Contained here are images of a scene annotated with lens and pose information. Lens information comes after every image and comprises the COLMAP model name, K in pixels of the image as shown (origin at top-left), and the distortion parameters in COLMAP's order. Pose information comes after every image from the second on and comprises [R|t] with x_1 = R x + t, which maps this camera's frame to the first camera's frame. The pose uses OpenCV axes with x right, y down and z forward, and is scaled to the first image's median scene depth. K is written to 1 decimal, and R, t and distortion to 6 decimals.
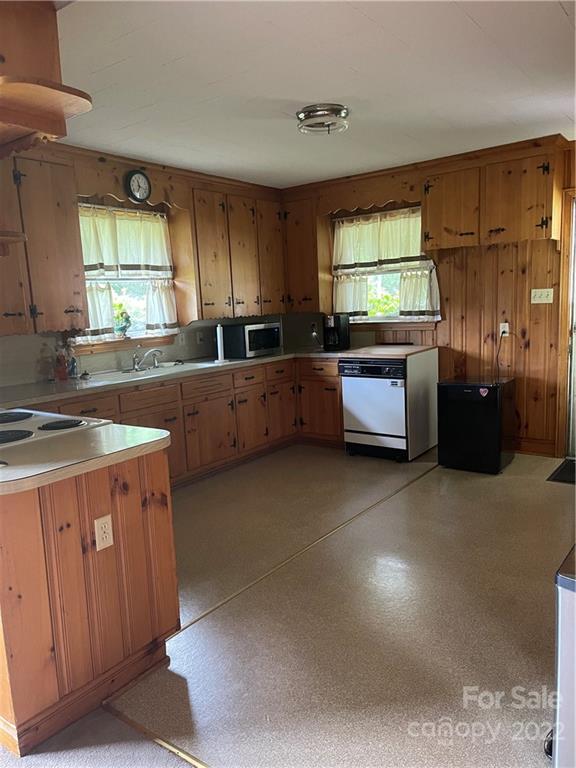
lens RADIAL K [[580.1, 0, 285.5], [0, 580.1, 388.1], [0, 0, 1]] dist [0.036445, -0.015353]
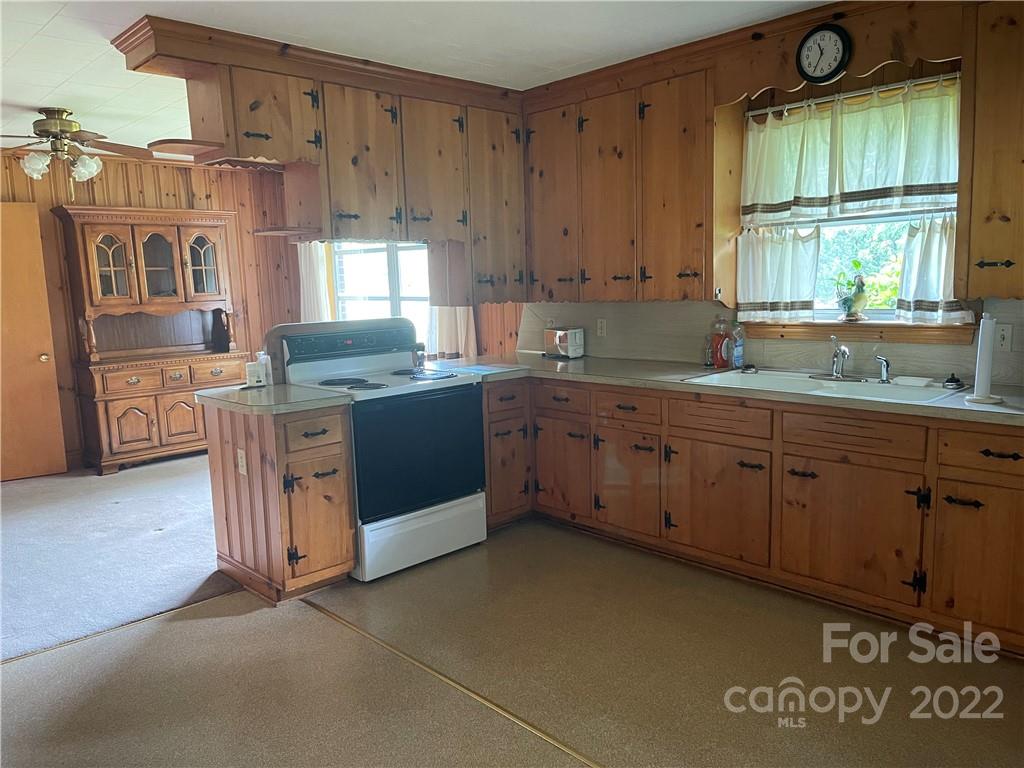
lens RADIAL K [[773.5, 0, 509.2], [0, 773.5, 381.5], [0, 0, 1]] dist [0.036445, -0.015353]
pose [[-0.164877, 0.184227, -0.968956, 0.541775], [-0.108167, 0.973098, 0.203420, -0.149460], [0.980365, 0.138349, -0.140514, 0.796708]]
